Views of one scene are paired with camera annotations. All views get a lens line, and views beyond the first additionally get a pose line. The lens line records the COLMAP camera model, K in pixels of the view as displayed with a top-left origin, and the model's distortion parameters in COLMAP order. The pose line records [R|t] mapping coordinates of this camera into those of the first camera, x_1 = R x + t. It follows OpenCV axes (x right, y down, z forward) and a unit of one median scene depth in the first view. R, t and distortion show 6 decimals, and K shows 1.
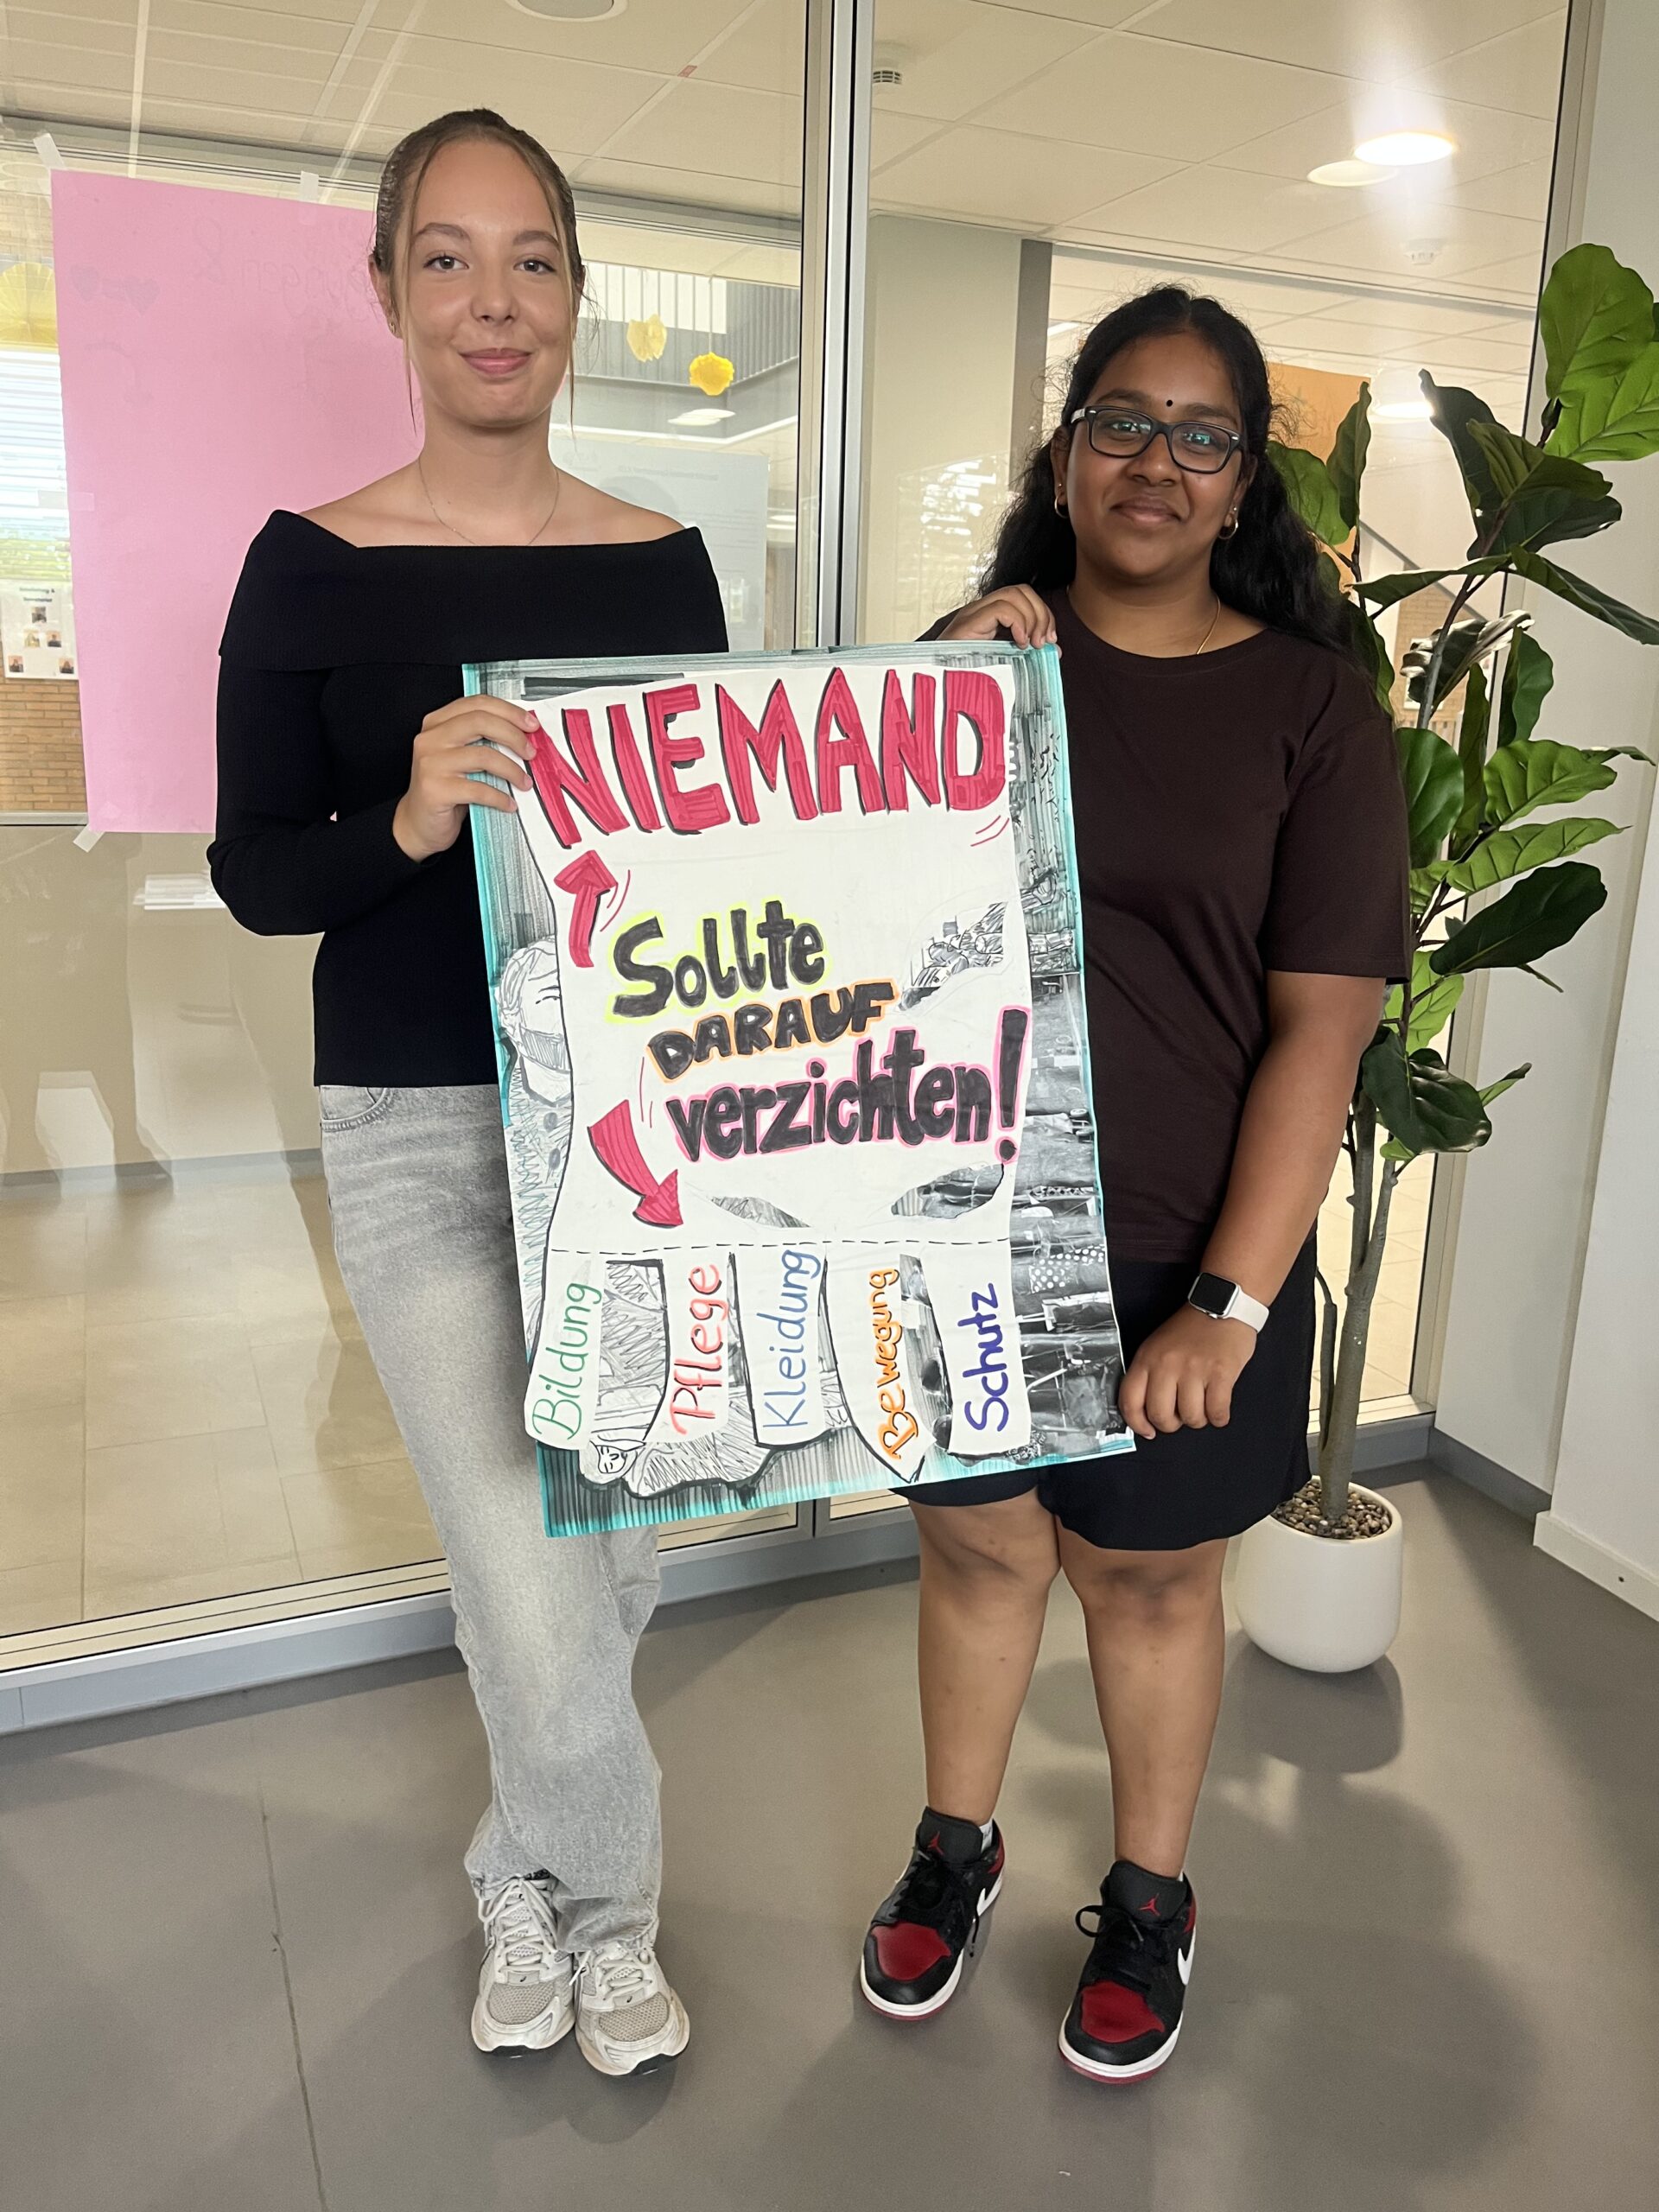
lens RADIAL K [[1677.0, 0, 841.1], [0, 1677.0, 1103.0], [0, 0, 1]] dist [0.061400, -0.075570]
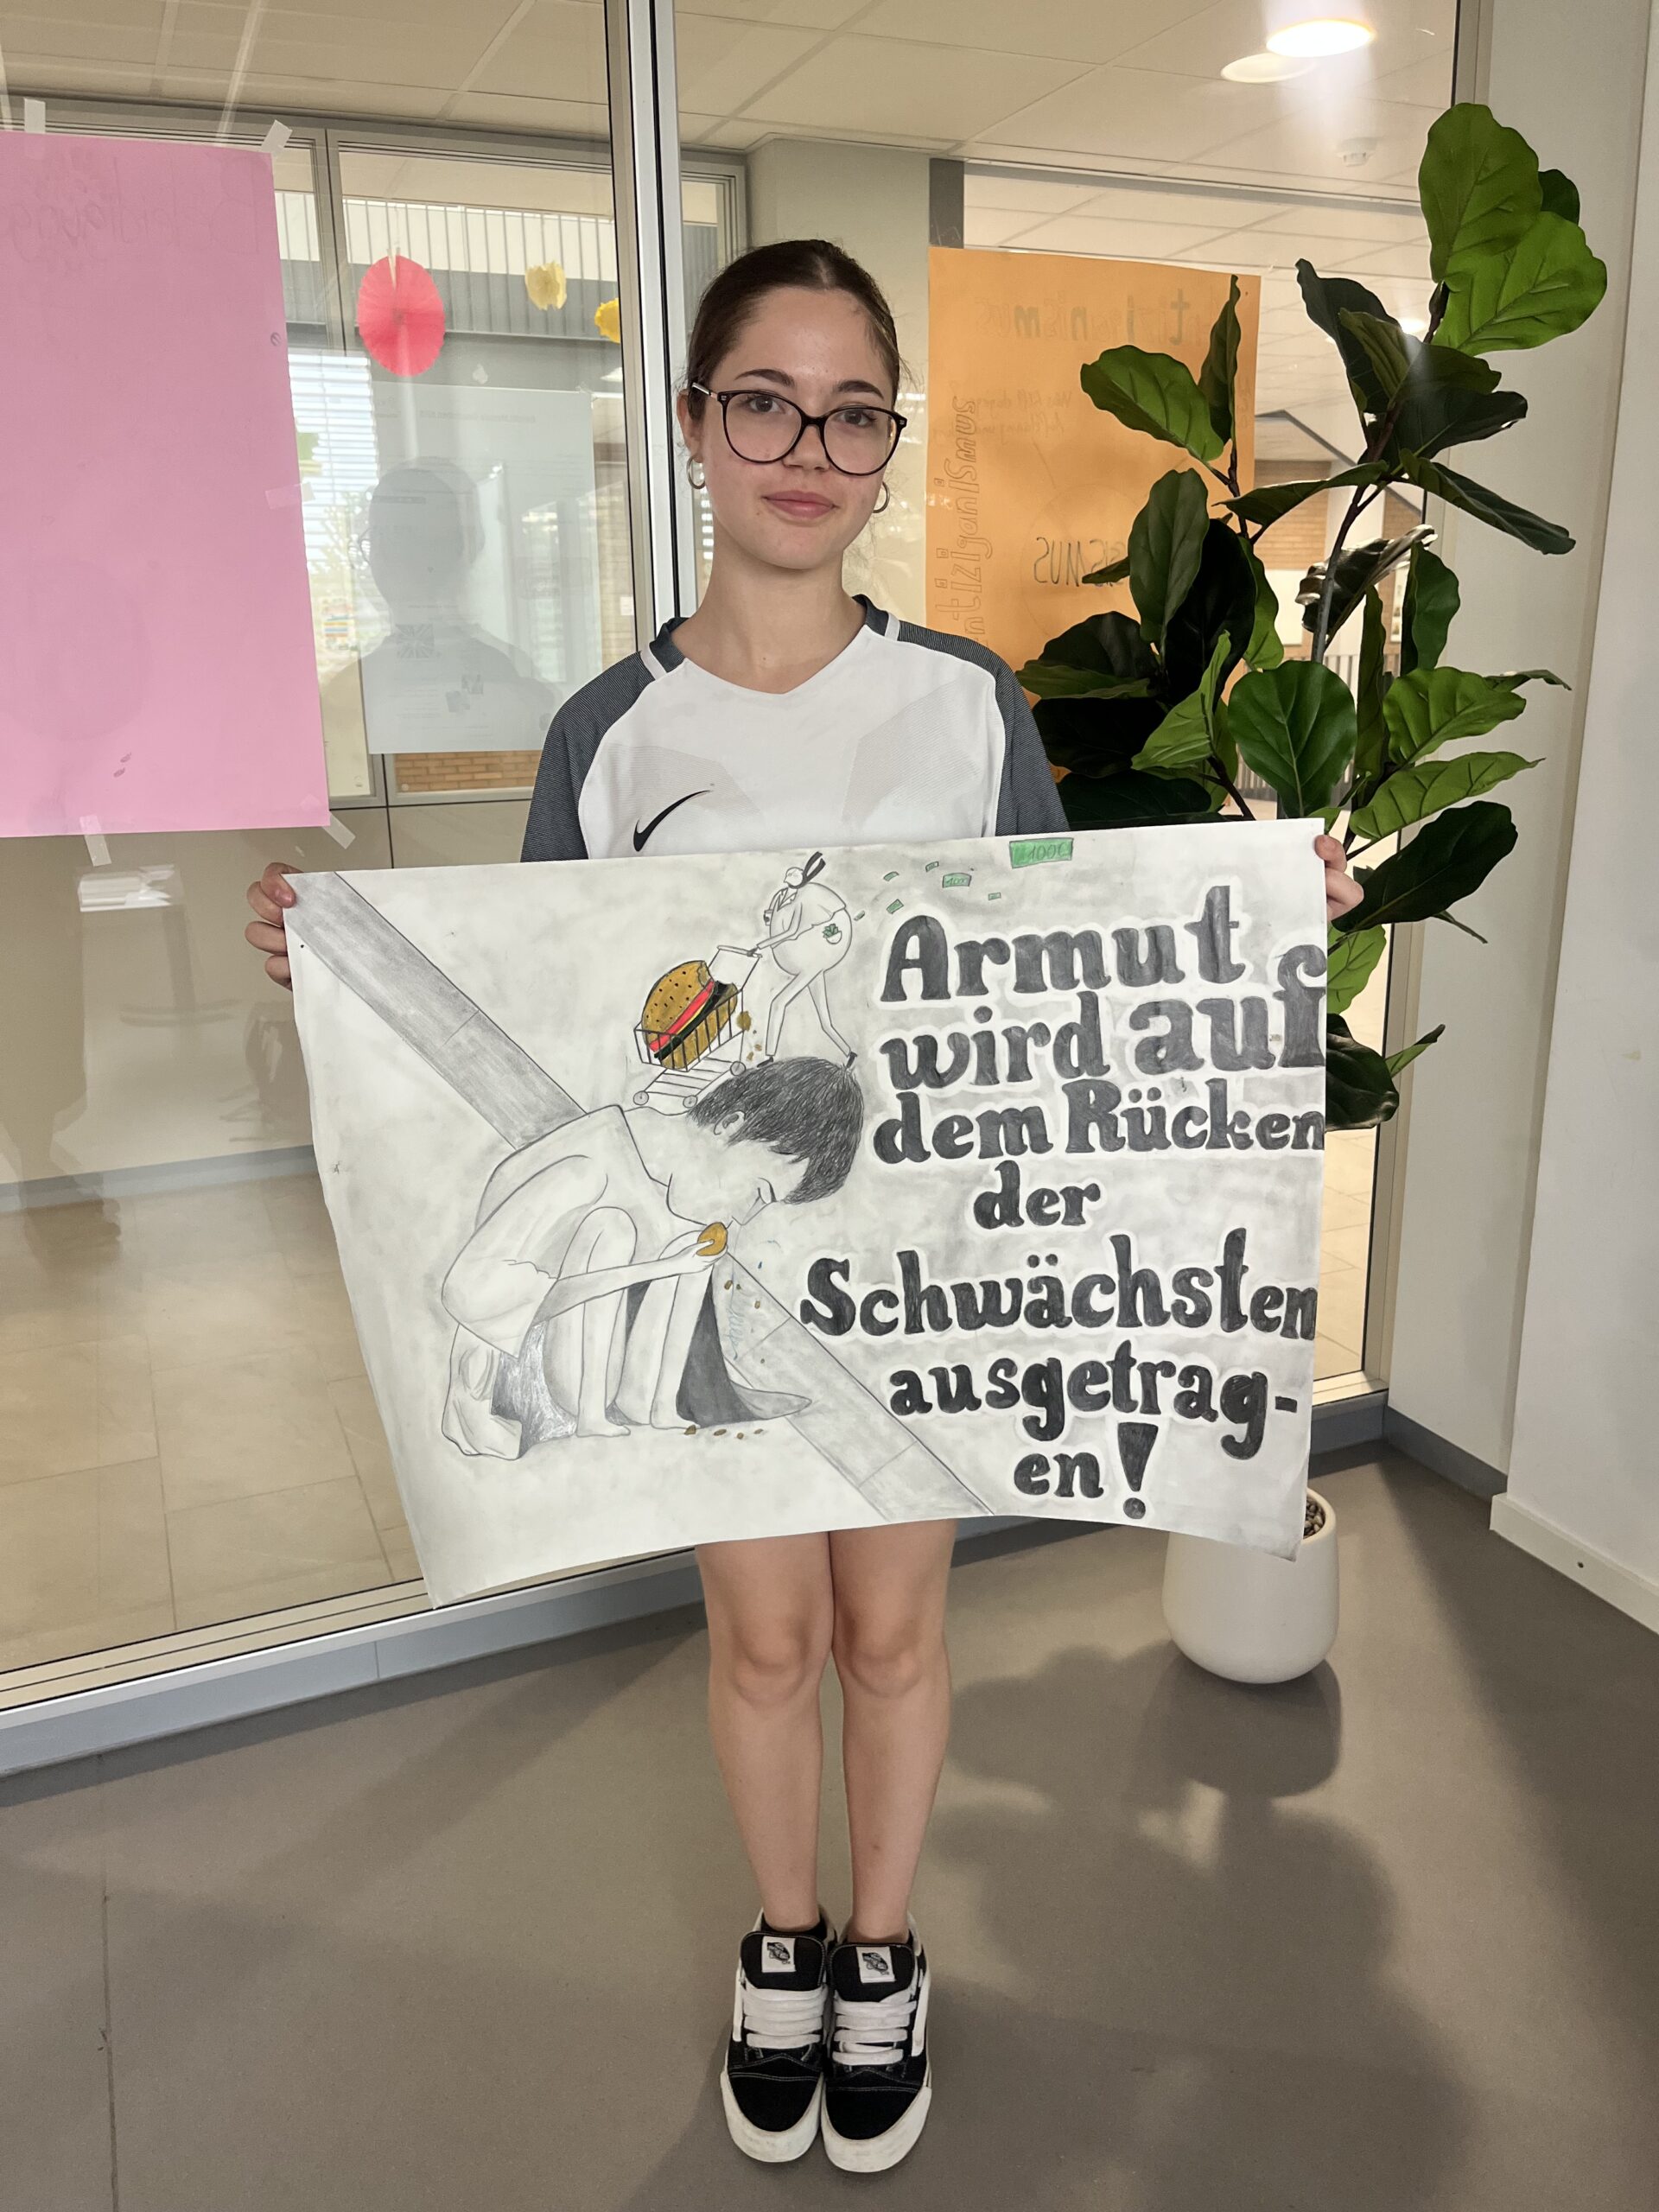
lens RADIAL K [[1682.3, 0, 829.1], [0, 1682.3, 1122.4], [0, 0, 1]] dist [0.073949, -0.113101]
pose [[0.998927, -0.045020, -0.010906, 0.081782], [0.045350, 0.998454, 0.032143, -0.015224], [0.009442, -0.032603, 0.999424, 0.079076]]
